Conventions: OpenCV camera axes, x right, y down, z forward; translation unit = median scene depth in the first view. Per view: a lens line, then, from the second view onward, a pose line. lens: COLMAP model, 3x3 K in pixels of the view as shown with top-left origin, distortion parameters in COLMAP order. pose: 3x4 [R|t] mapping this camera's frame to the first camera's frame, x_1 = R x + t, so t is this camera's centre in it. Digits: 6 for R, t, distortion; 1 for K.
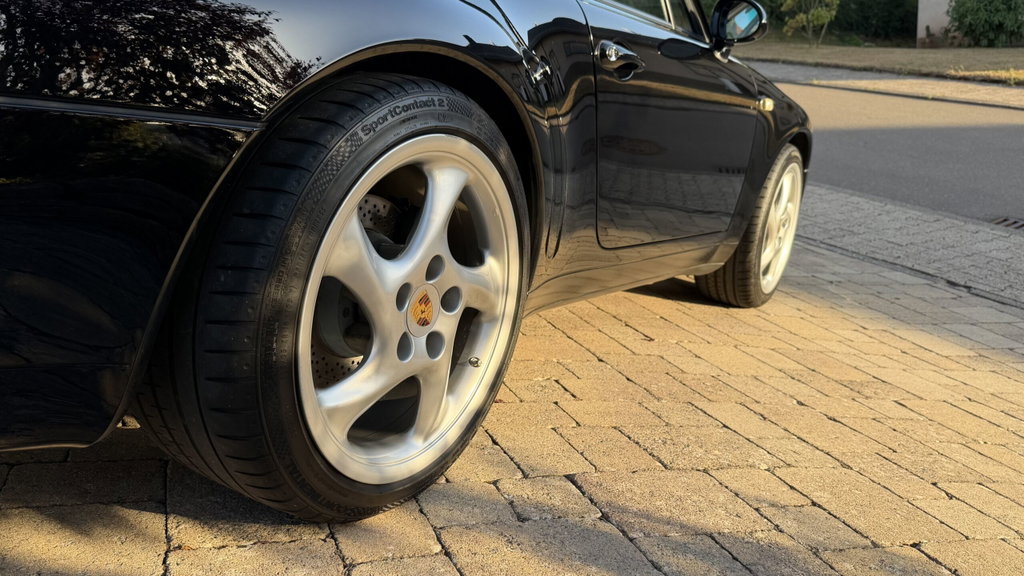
lens RADIAL K [[810.2, 0, 518.3], [0, 810.2, 284.9], [0, 0, 1]] dist [0.091658, -0.138421]
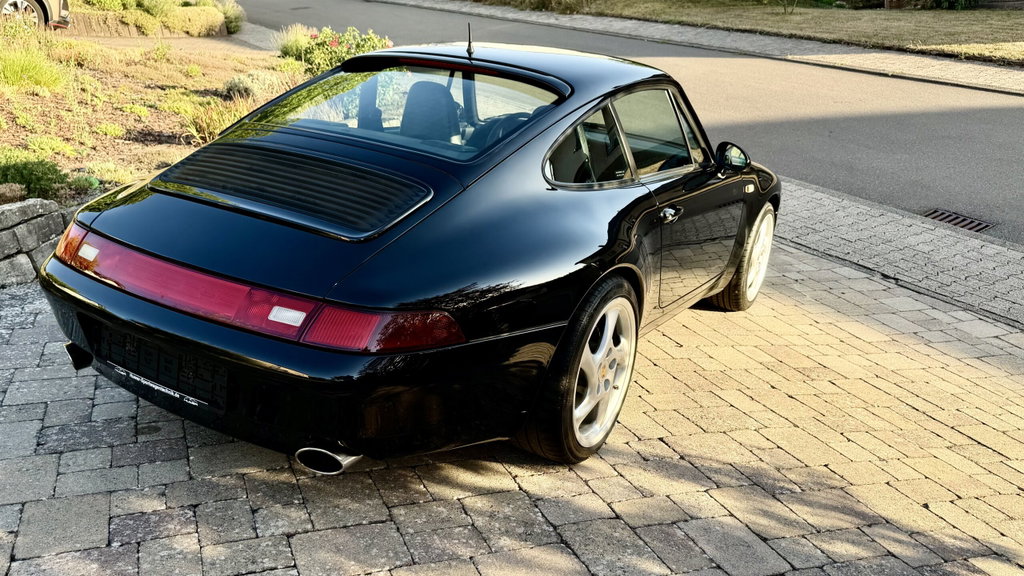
lens RADIAL K [[810.2, 0, 508.4], [0, 810.2, 280.7], [0, 0, 1]] dist [0.091658, -0.138421]
pose [[0.999340, -0.034890, 0.010100, -0.203060], [0.034077, 0.996837, 0.071802, -0.201689], [-0.012573, -0.071410, 0.997368, -0.636105]]
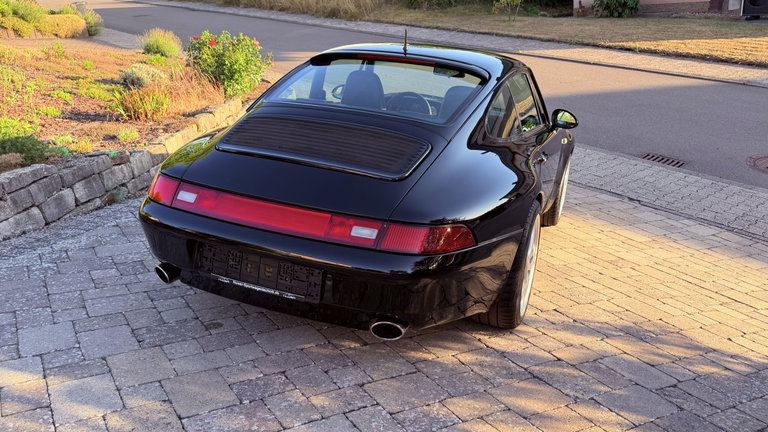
lens RADIAL K [[607.6, 0, 382.3], [0, 607.6, 212.0], [0, 0, 1]] dist [0.091658, -0.138421]
pose [[0.984688, -0.079384, 0.155201, -0.552360], [0.069613, 0.995293, 0.067419, -0.202568], [-0.159823, -0.055582, 0.985580, -0.700276]]
